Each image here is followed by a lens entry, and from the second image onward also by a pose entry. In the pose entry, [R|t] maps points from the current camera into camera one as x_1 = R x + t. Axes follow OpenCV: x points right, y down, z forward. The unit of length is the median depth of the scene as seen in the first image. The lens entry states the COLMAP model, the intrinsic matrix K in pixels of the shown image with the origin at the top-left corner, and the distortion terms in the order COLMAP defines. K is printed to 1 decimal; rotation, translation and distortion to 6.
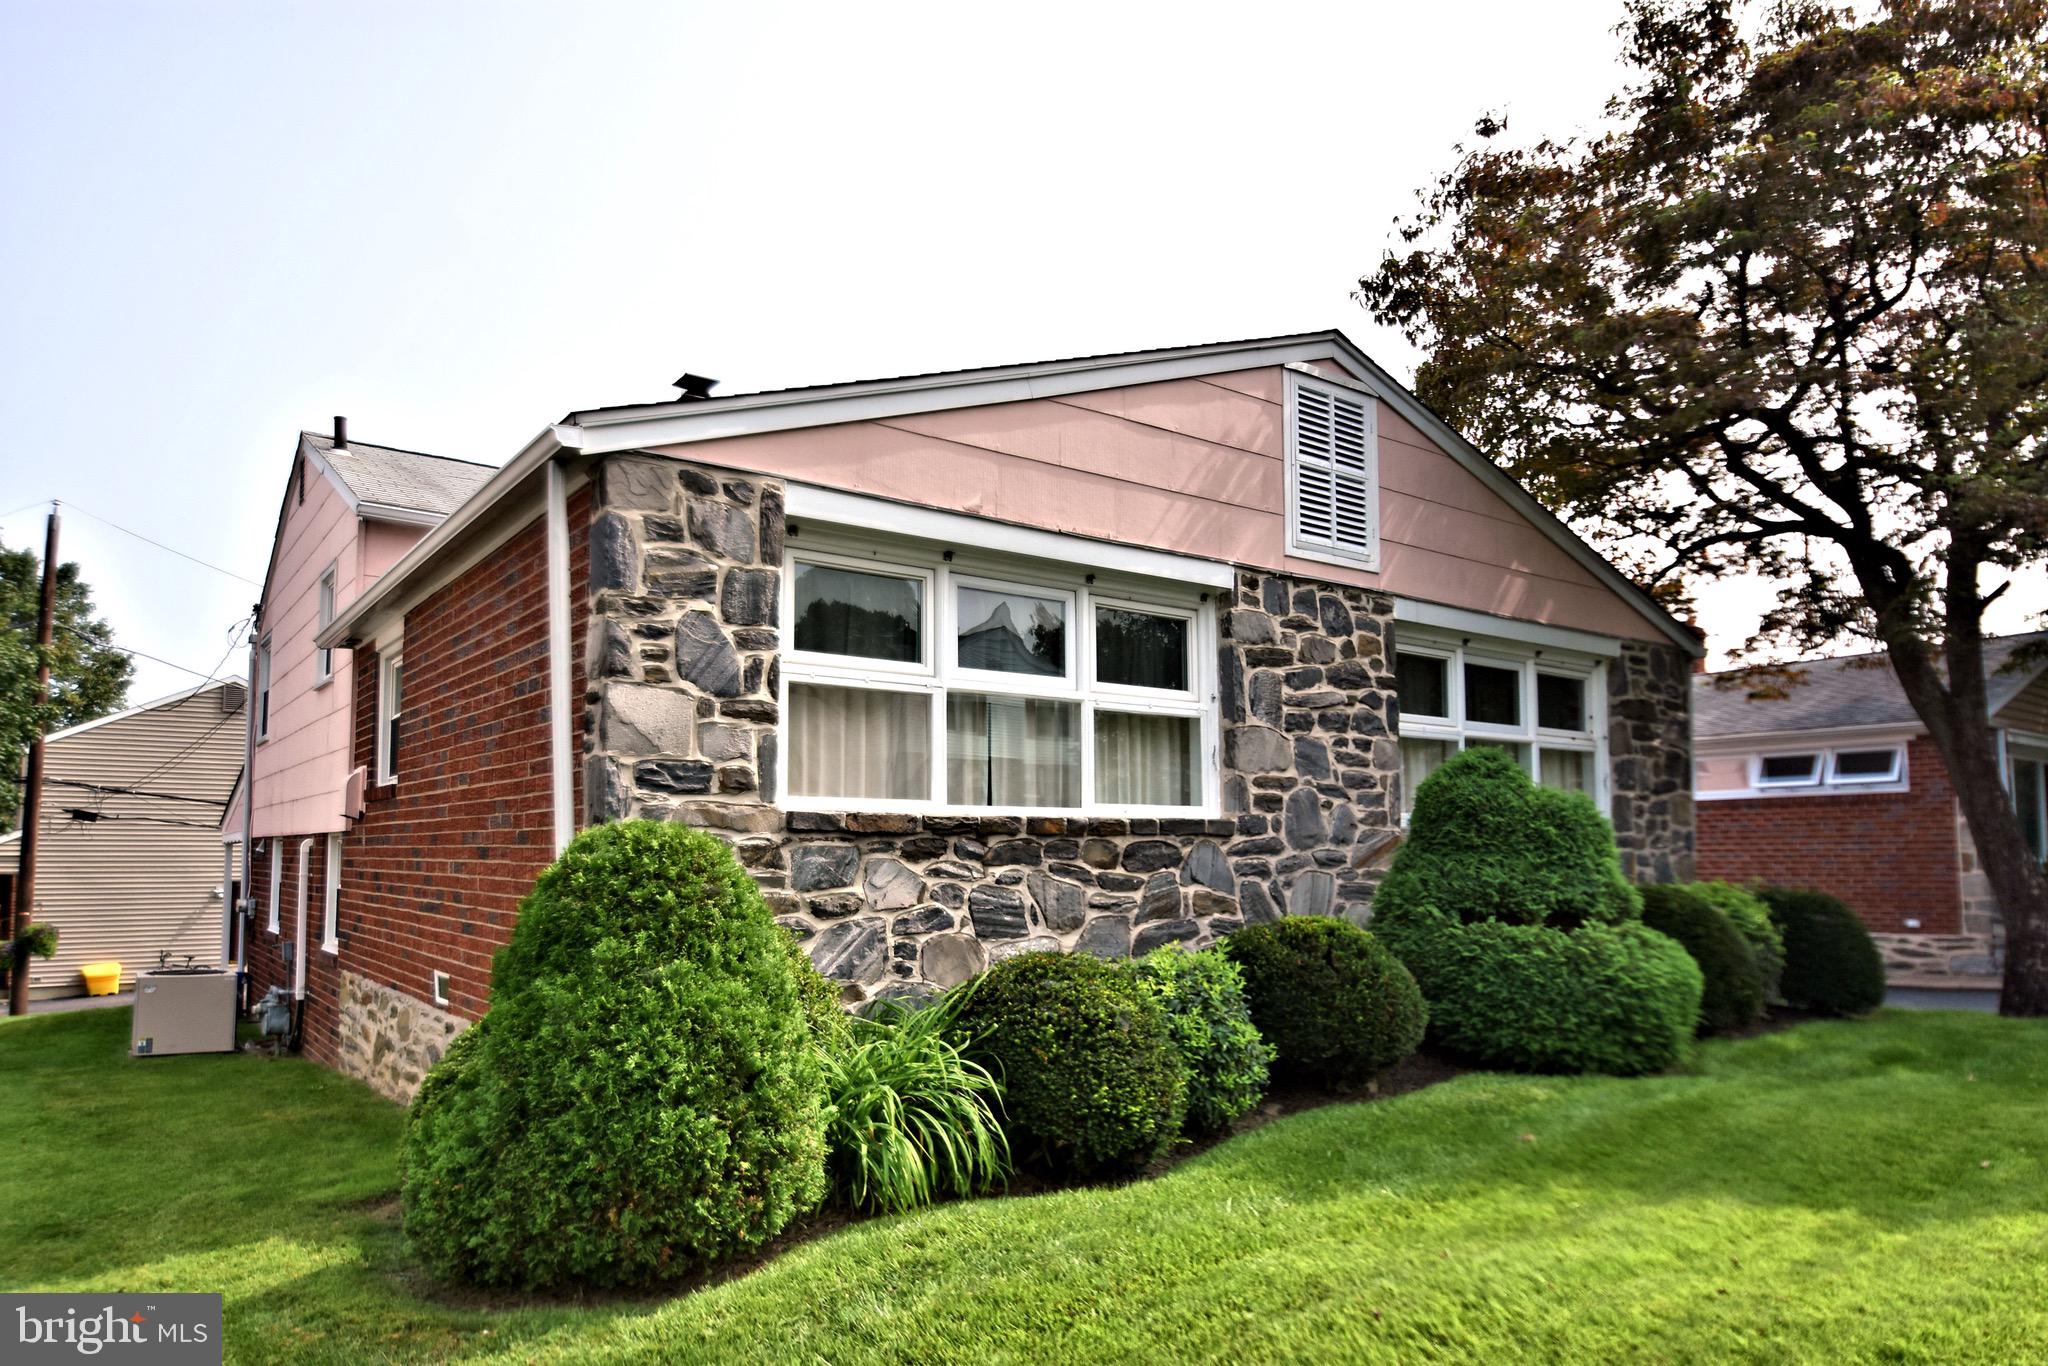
lens RADIAL K [[1287.4, 0, 1027.4], [0, 1287.4, 770.6], [0, 0, 1]] dist [-0.050317, 0.000483]
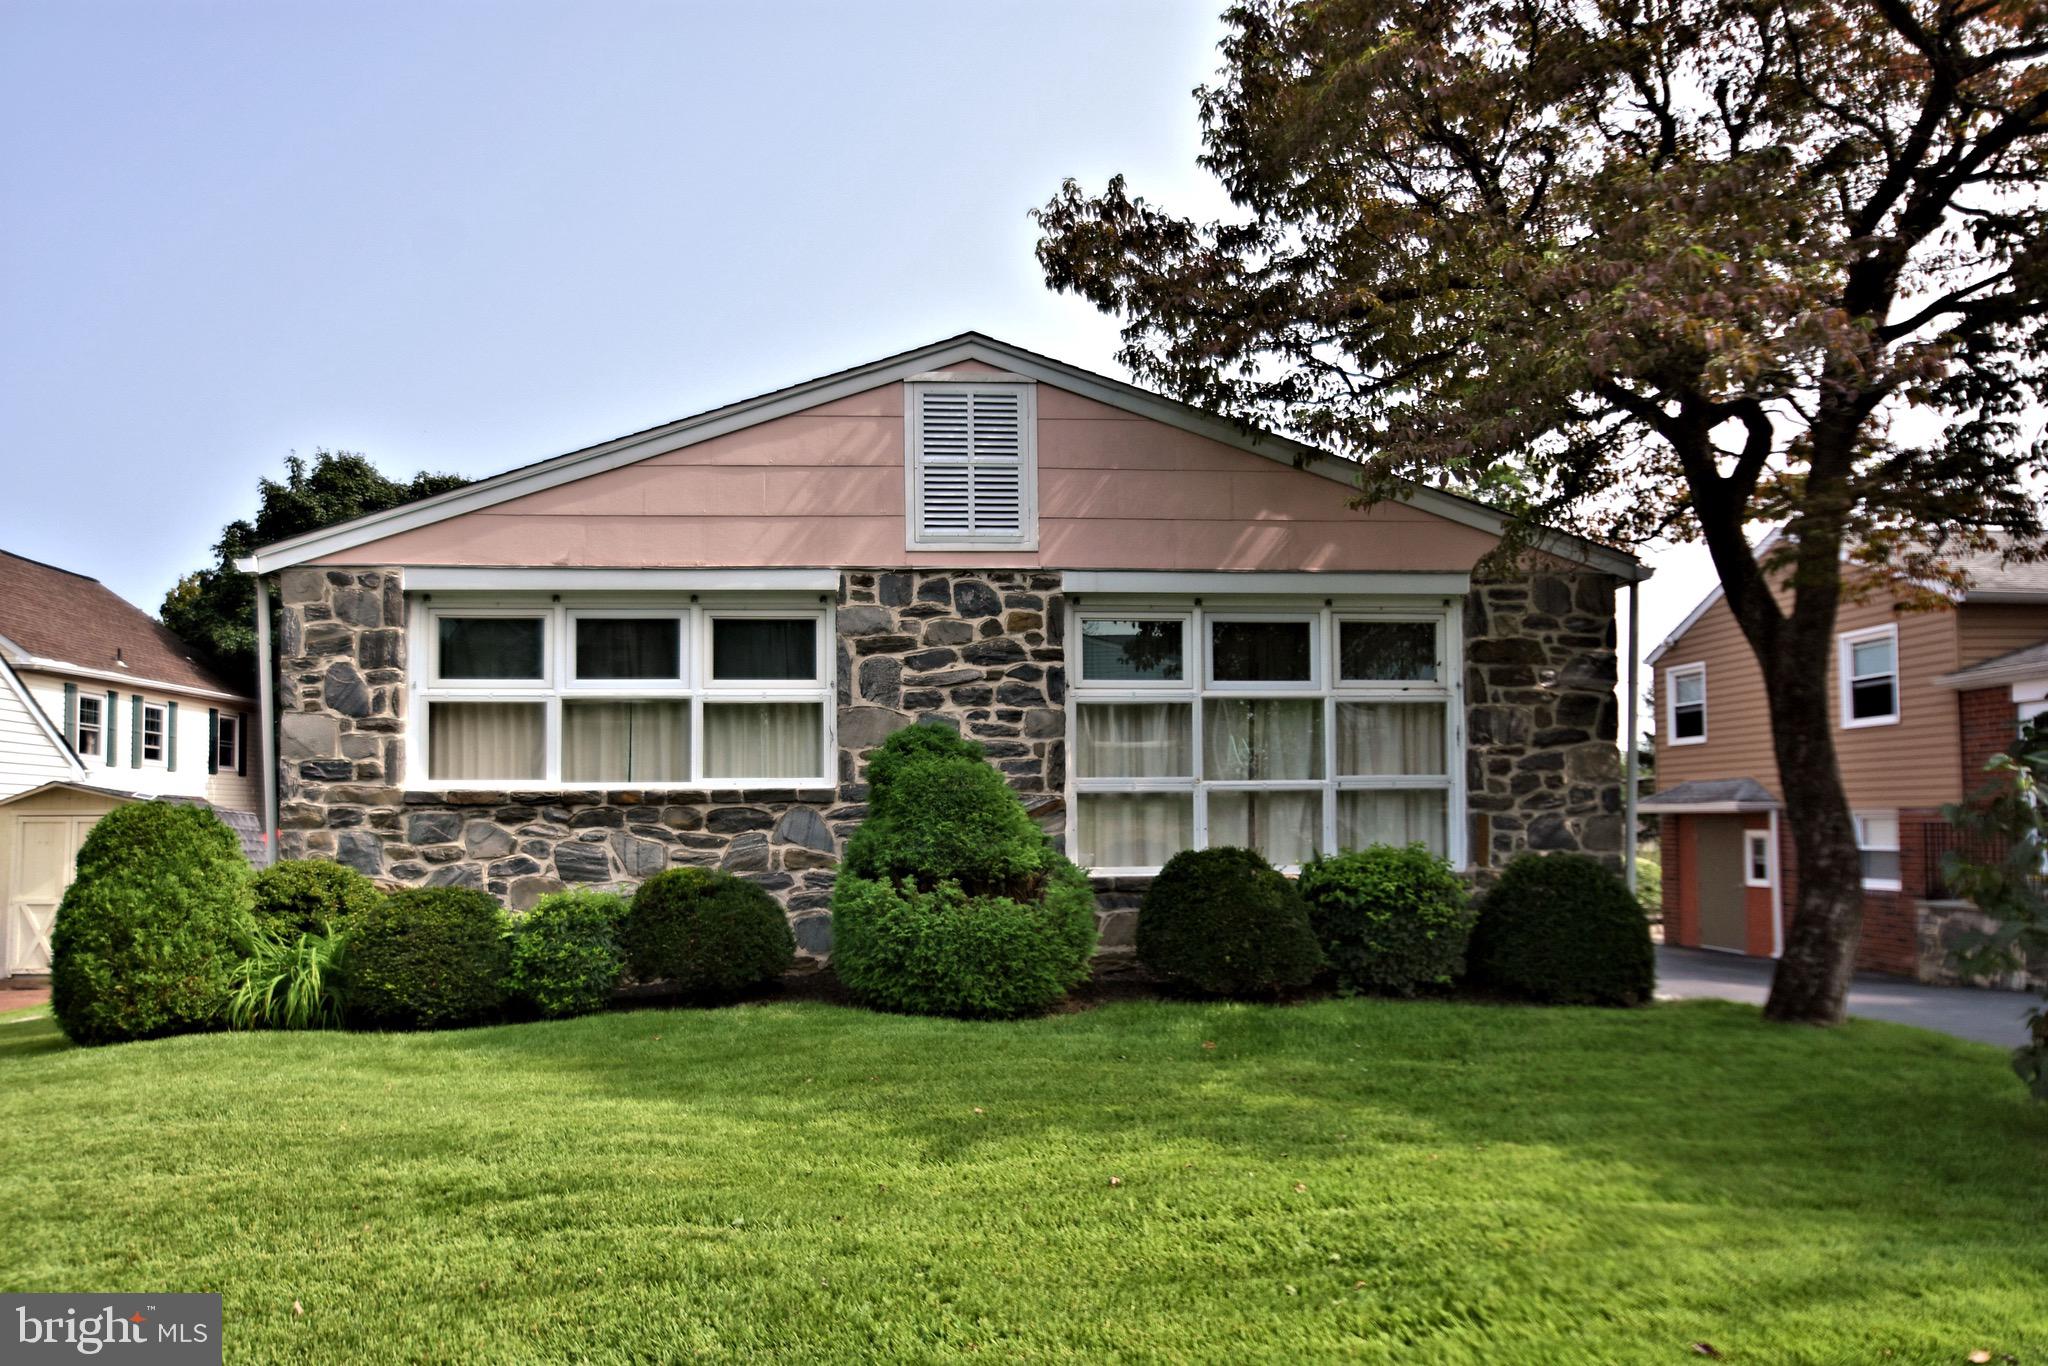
lens RADIAL K [[1354.7, 0, 1021.0], [0, 1354.7, 776.0], [0, 0, 1]] dist [-0.043629, 0.000045]
pose [[0.845709, -0.023443, -0.533130, 0.980723], [0.039545, 0.999041, 0.018800, 0.010540], [0.532178, -0.036982, 0.845825, 0.051408]]
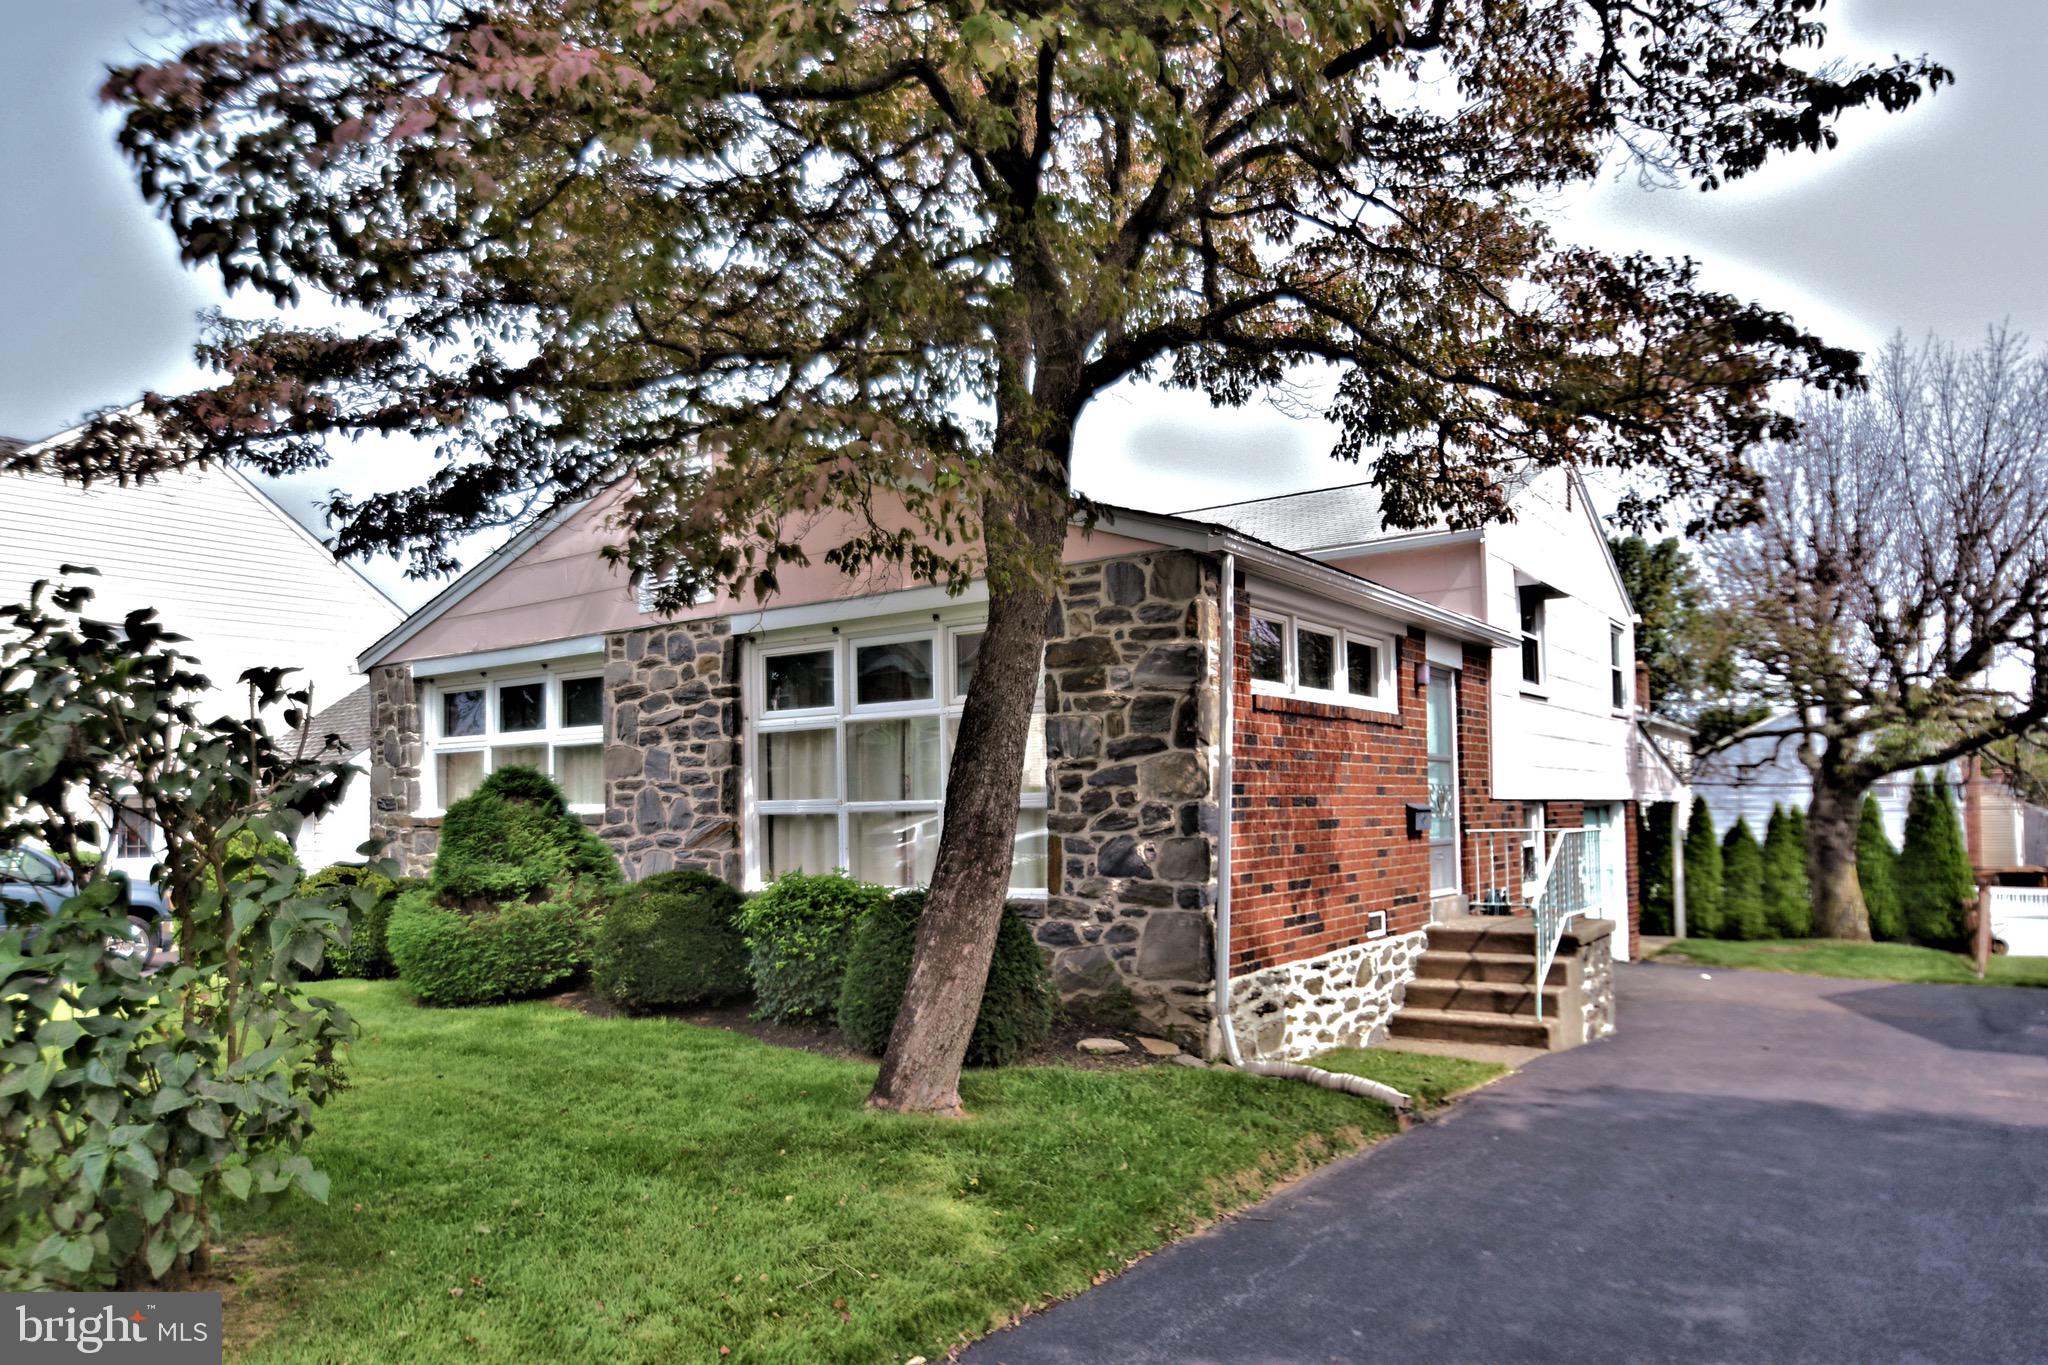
lens RADIAL K [[1354.7, 0, 1021.0], [0, 1354.7, 775.5], [0, 0, 1]] dist [-0.043629, 0.000045]
pose [[0.306268, -0.028276, -0.951525, 1.781922], [0.076618, 0.997048, -0.004968, 0.040391], [0.948857, -0.071382, 0.307531, 1.005421]]
